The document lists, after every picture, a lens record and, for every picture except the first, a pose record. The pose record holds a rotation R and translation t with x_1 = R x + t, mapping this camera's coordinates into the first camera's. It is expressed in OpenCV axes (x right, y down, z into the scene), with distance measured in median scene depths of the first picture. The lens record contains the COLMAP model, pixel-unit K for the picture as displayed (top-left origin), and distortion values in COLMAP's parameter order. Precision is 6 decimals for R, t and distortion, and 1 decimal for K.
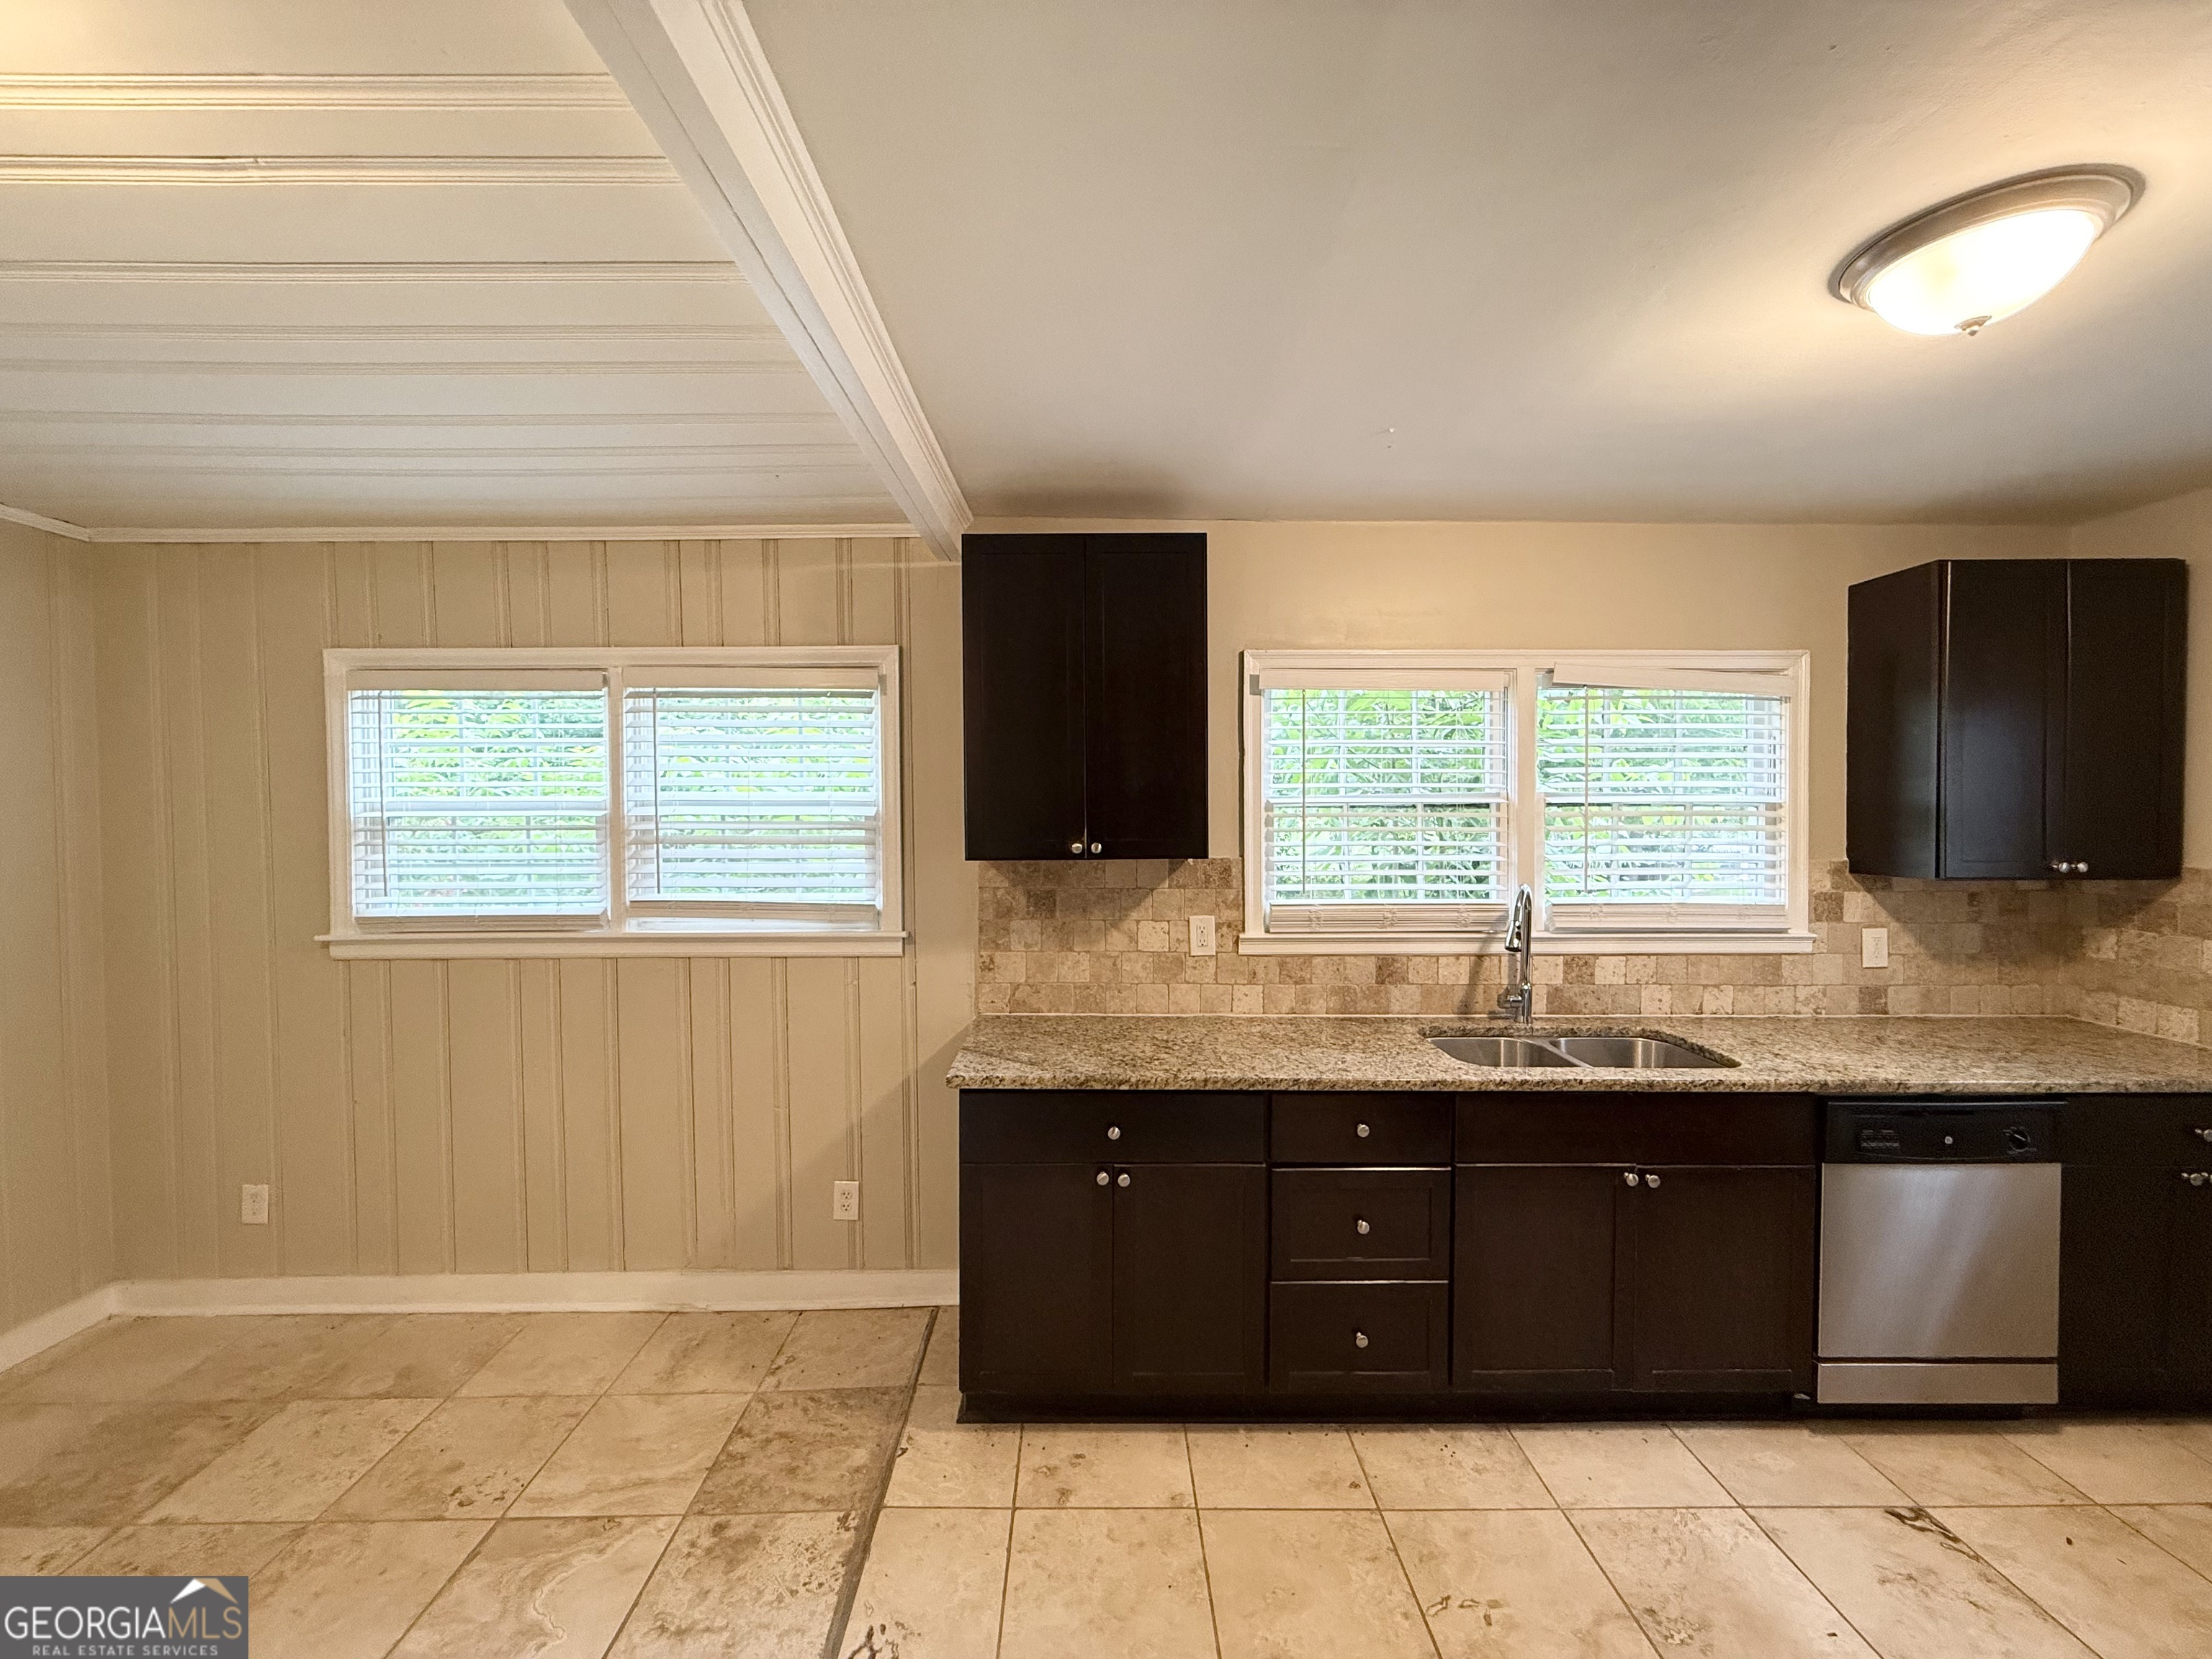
lens RADIAL K [[880.1, 0, 1100.1], [0, 880.1, 825.0], [0, 0, 1]] dist [-0.000015, 0.000294]
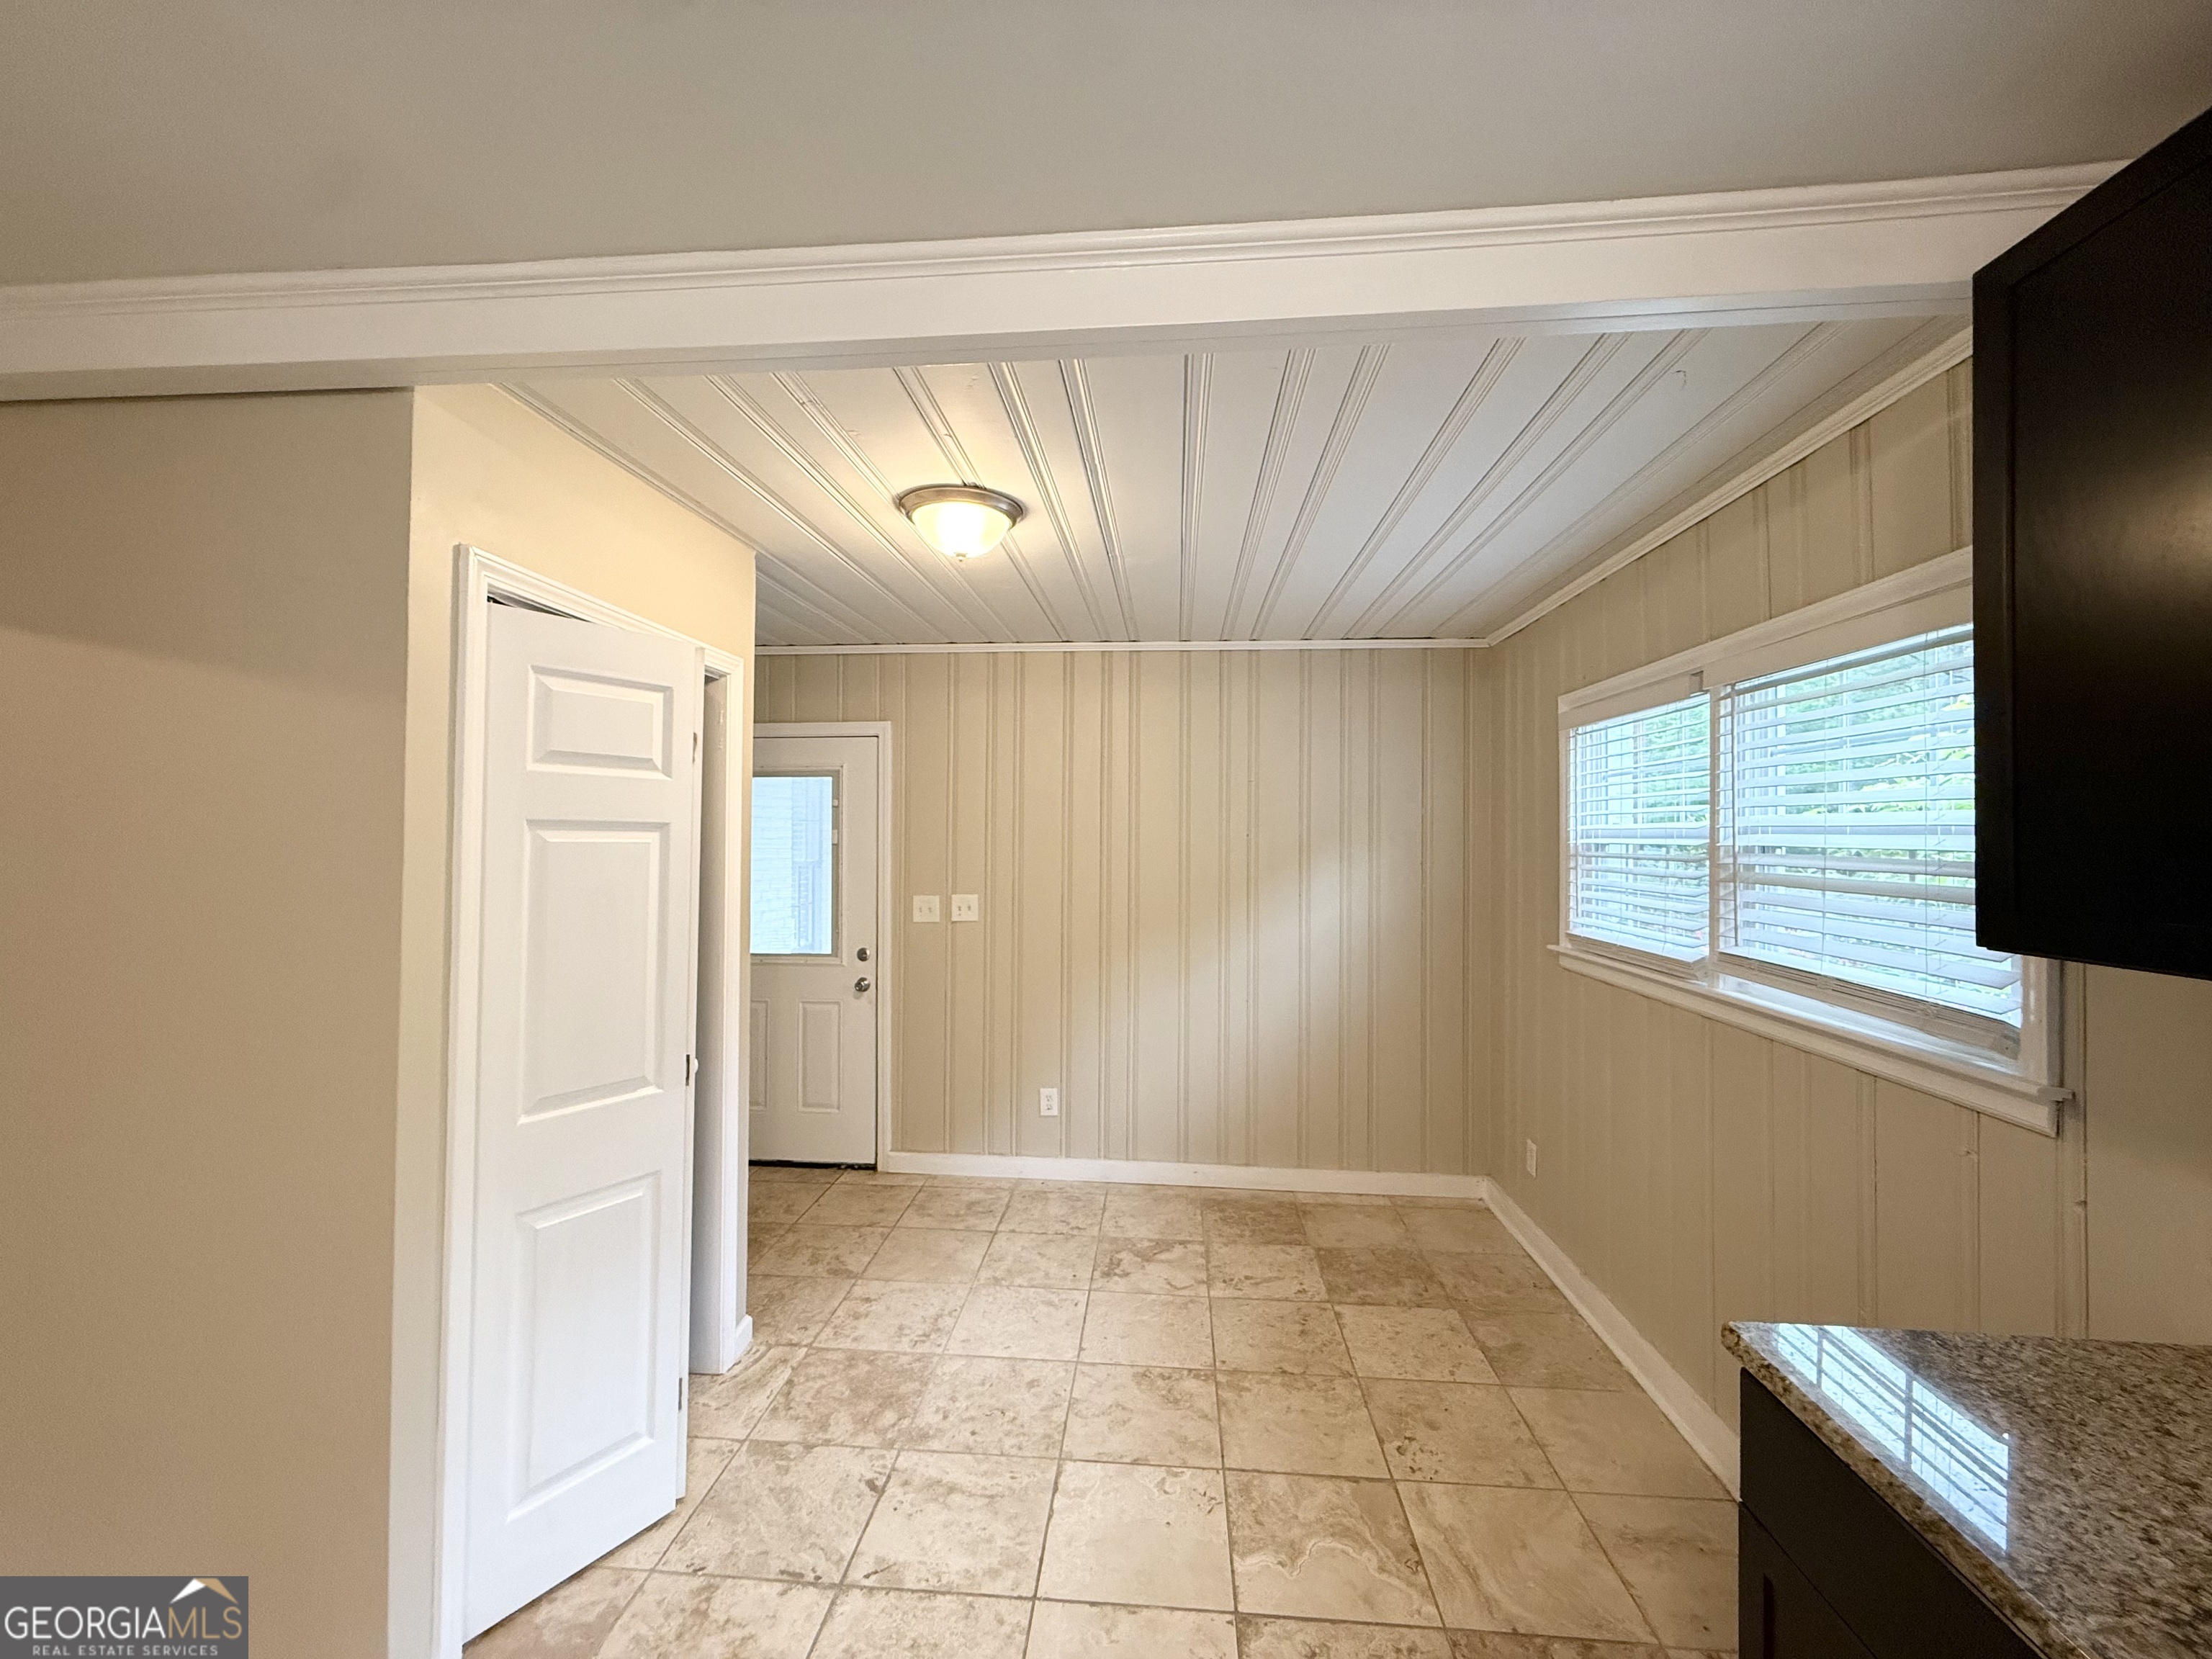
lens RADIAL K [[875.3, 0, 1097.1], [0, 875.3, 827.0], [0, 0, 1]] dist [-0.000930, -0.000248]
pose [[-0.093477, -0.007869, -0.995590, 0.350985], [-0.026192, 0.999642, -0.005442, -0.008919], [0.995277, 0.025568, -0.093650, 0.559676]]
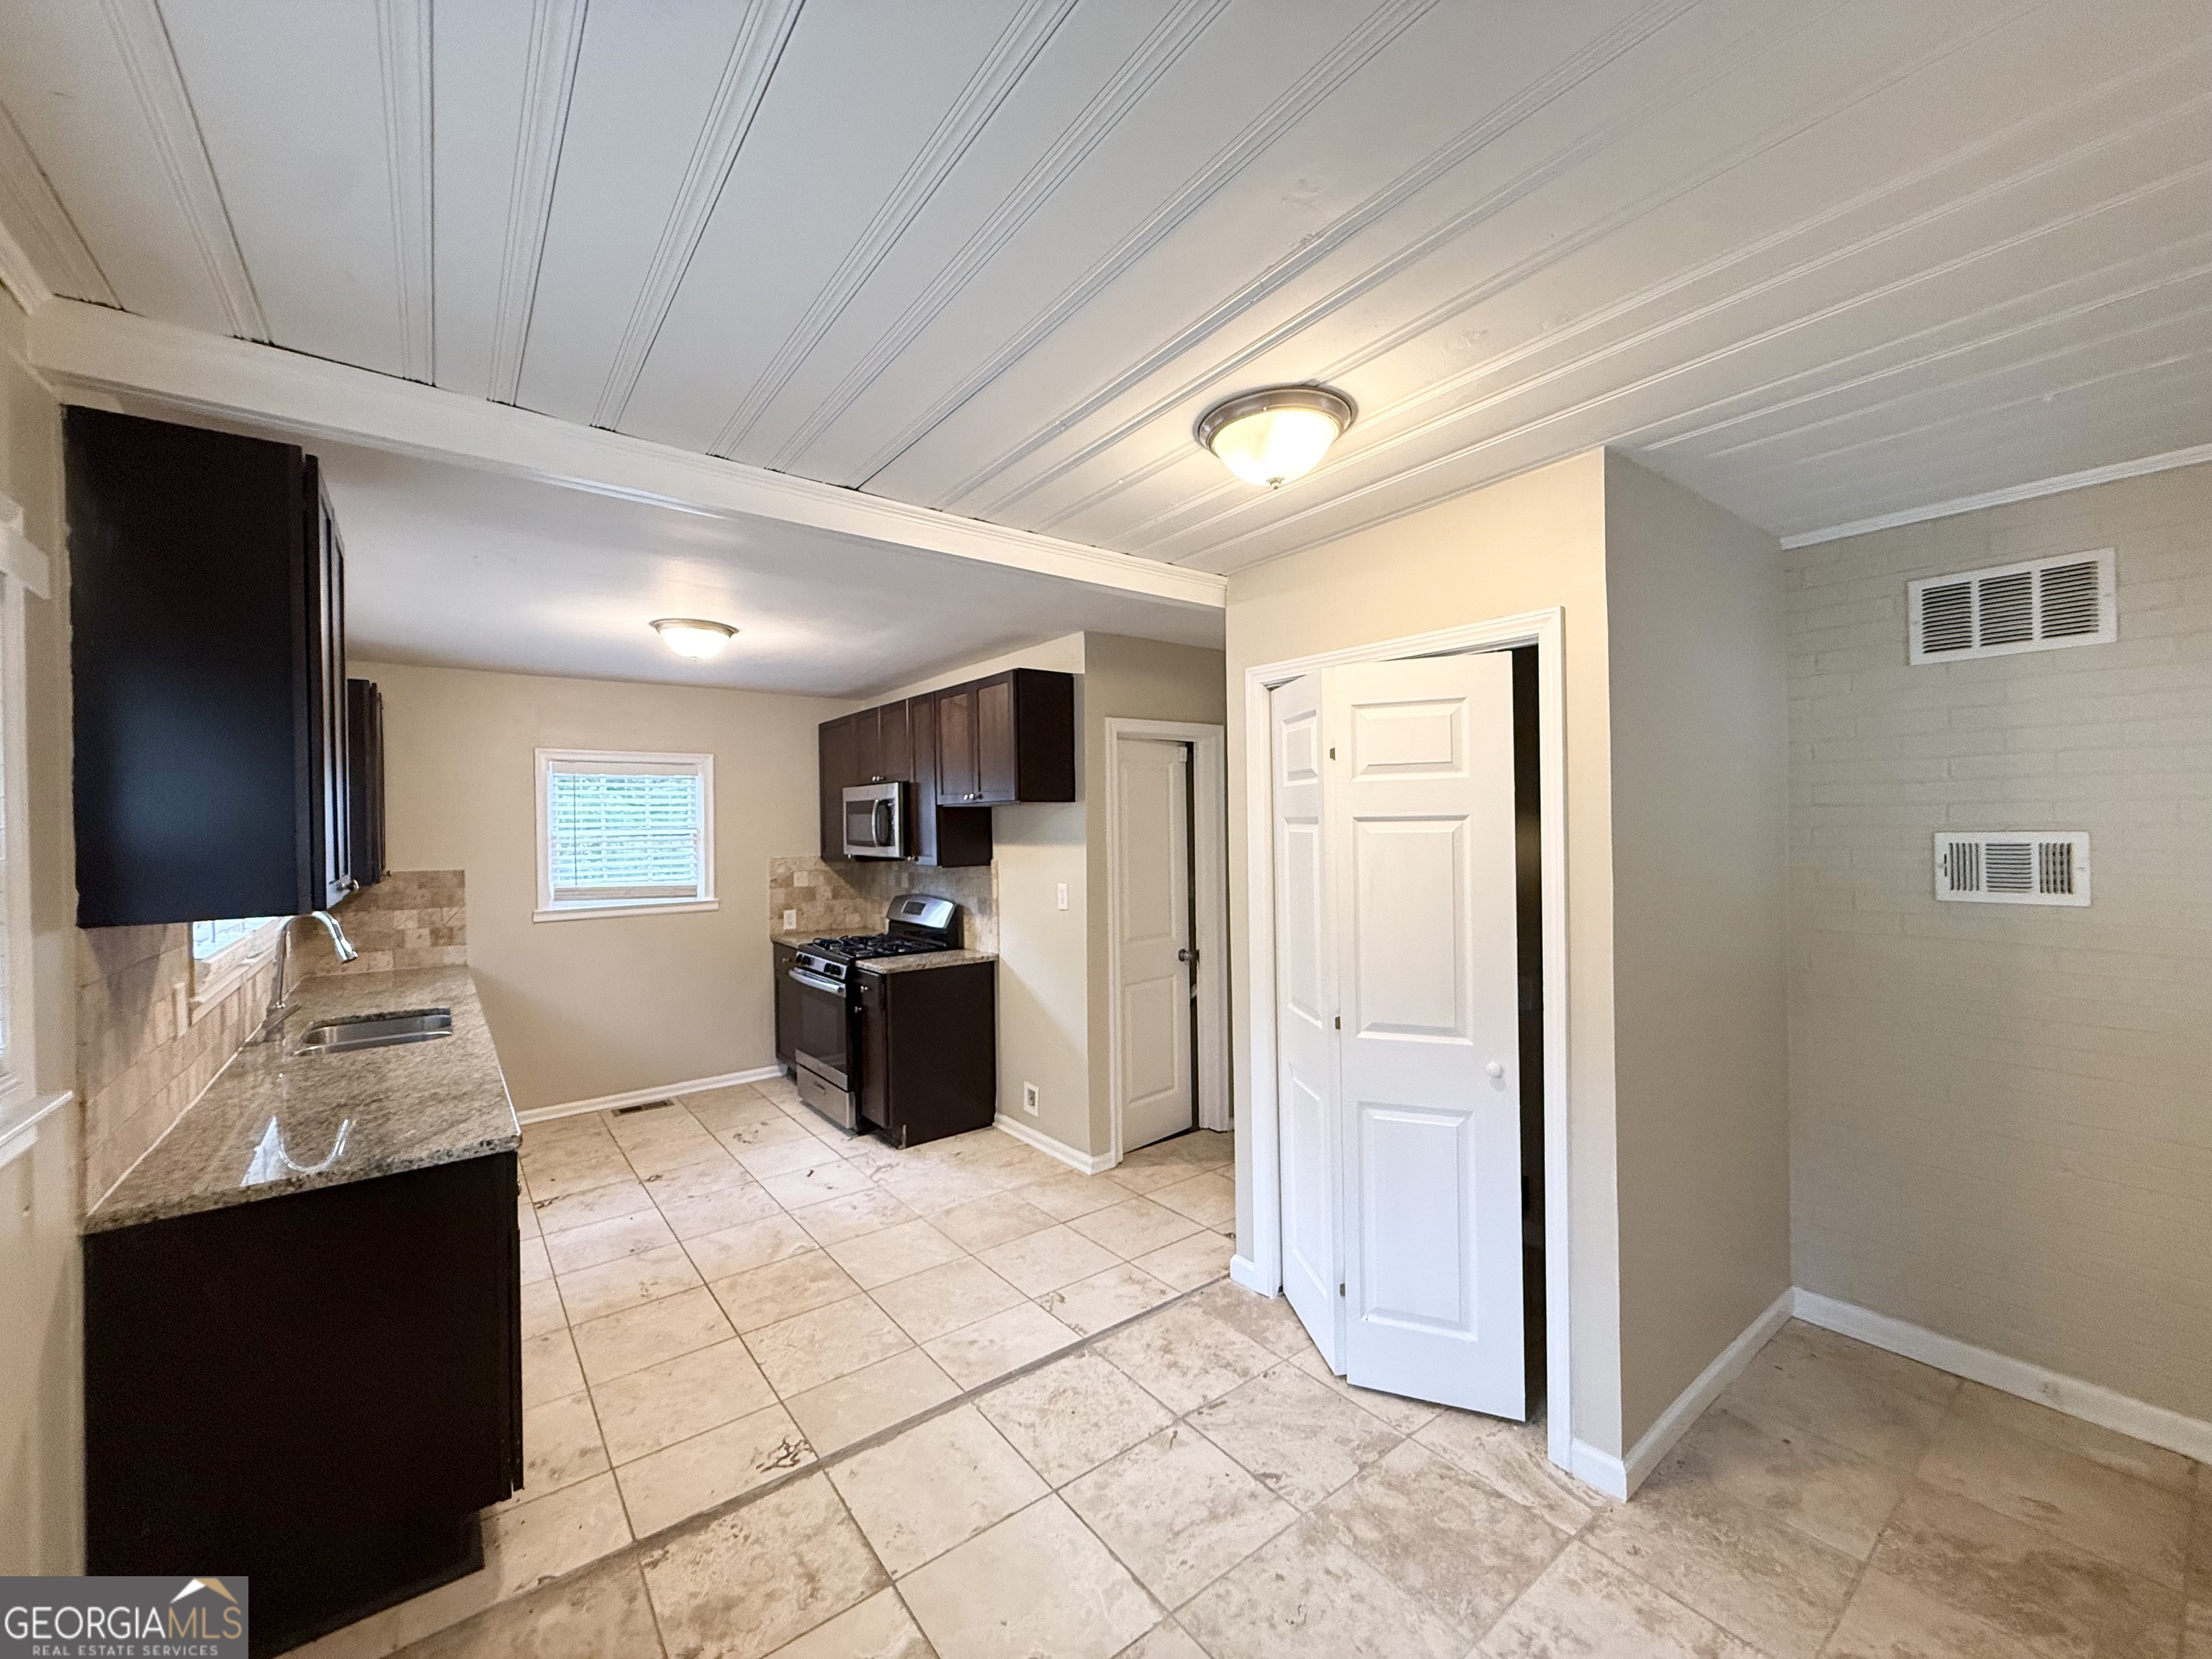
lens RADIAL K [[880.1, 0, 1100.1], [0, 880.1, 825.0], [0, 0, 1]] dist [-0.000015, 0.000294]
pose [[-0.597908, 0.012243, 0.801472, -1.069585], [0.034560, 0.999347, 0.010517, -0.015932], [-0.800820, 0.033987, -0.597940, 0.901087]]
